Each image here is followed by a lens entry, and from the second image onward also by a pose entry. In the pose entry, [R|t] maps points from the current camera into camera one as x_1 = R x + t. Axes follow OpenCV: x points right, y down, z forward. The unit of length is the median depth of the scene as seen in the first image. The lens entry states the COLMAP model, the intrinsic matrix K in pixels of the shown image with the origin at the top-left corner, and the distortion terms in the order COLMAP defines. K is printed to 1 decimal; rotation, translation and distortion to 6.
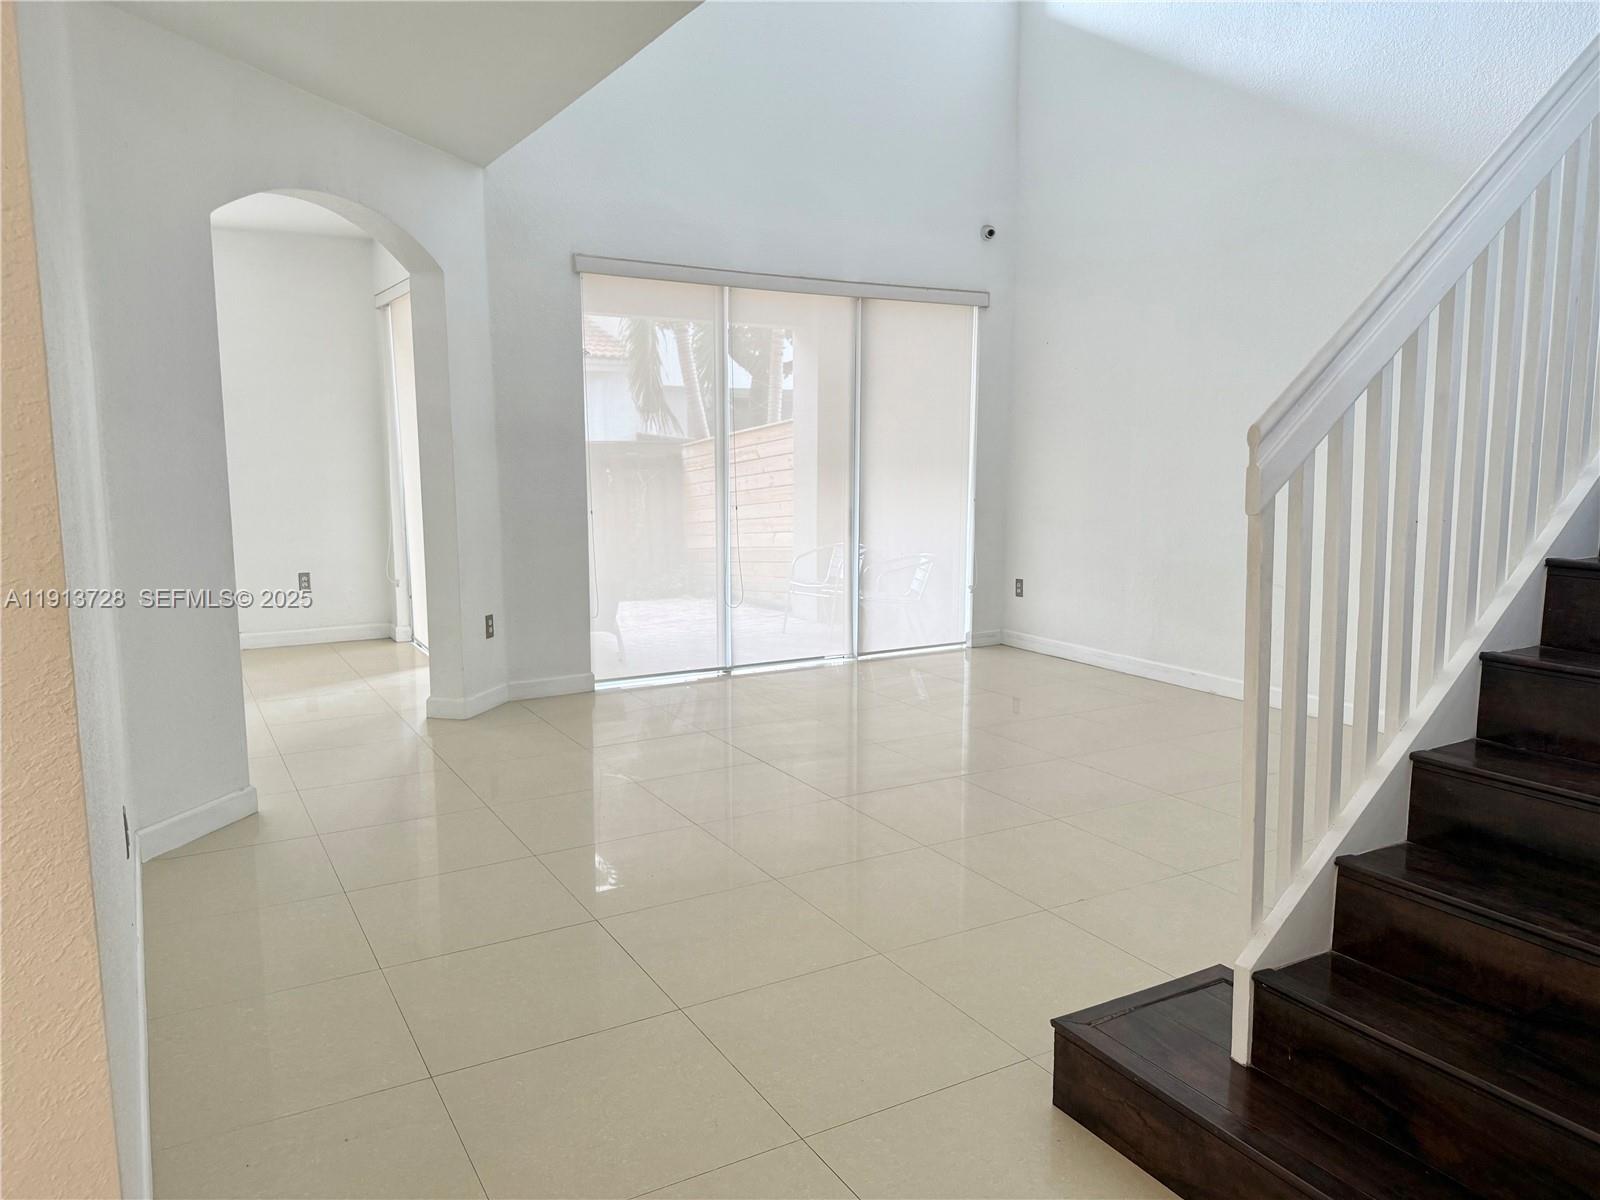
lens RADIAL K [[1131.8, 0, 798.6], [0, 1131.8, 603.9], [0, 0, 1]] dist [0.062179, -0.080651]
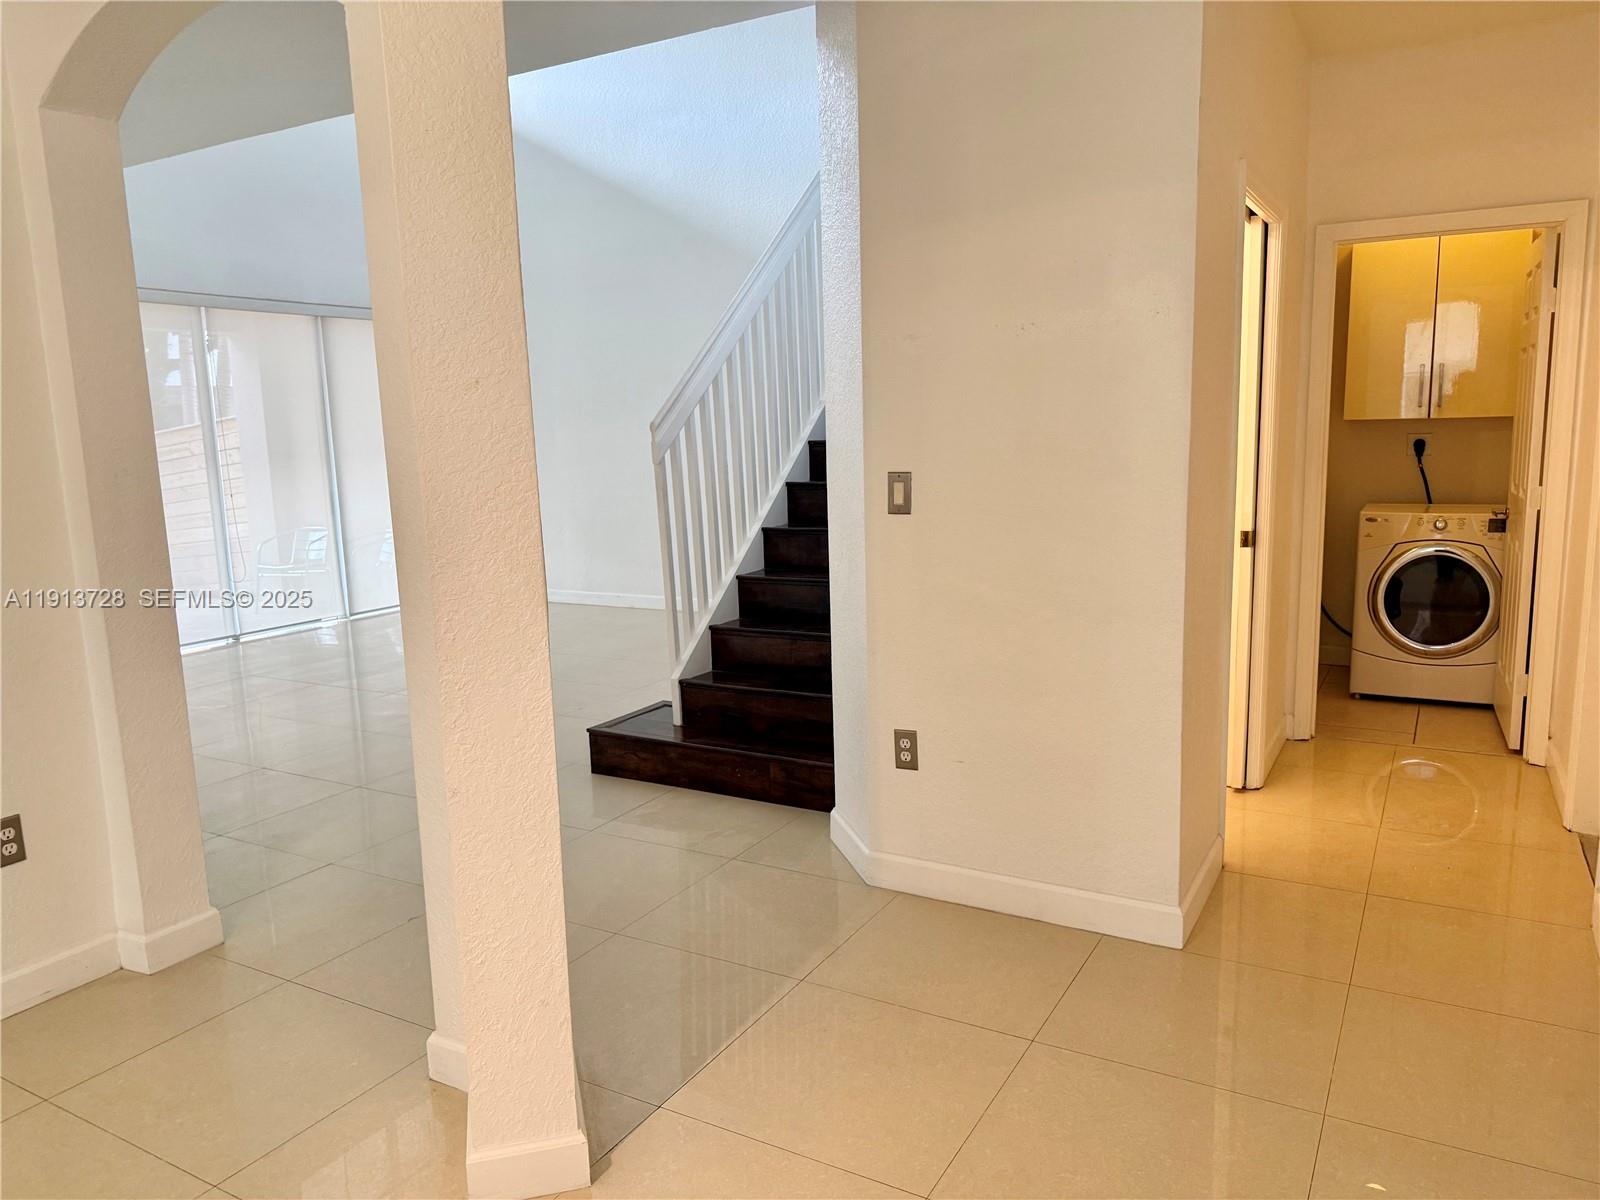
lens RADIAL K [[1131.8, 0, 798.6], [0, 1131.8, 603.9], [0, 0, 1]] dist [0.062179, -0.080651]
pose [[0.865329, -0.108765, 0.489260, -0.382986], [0.103422, 0.993910, 0.038035, 0.112301], [-0.490417, 0.017688, 0.871308, -0.852285]]
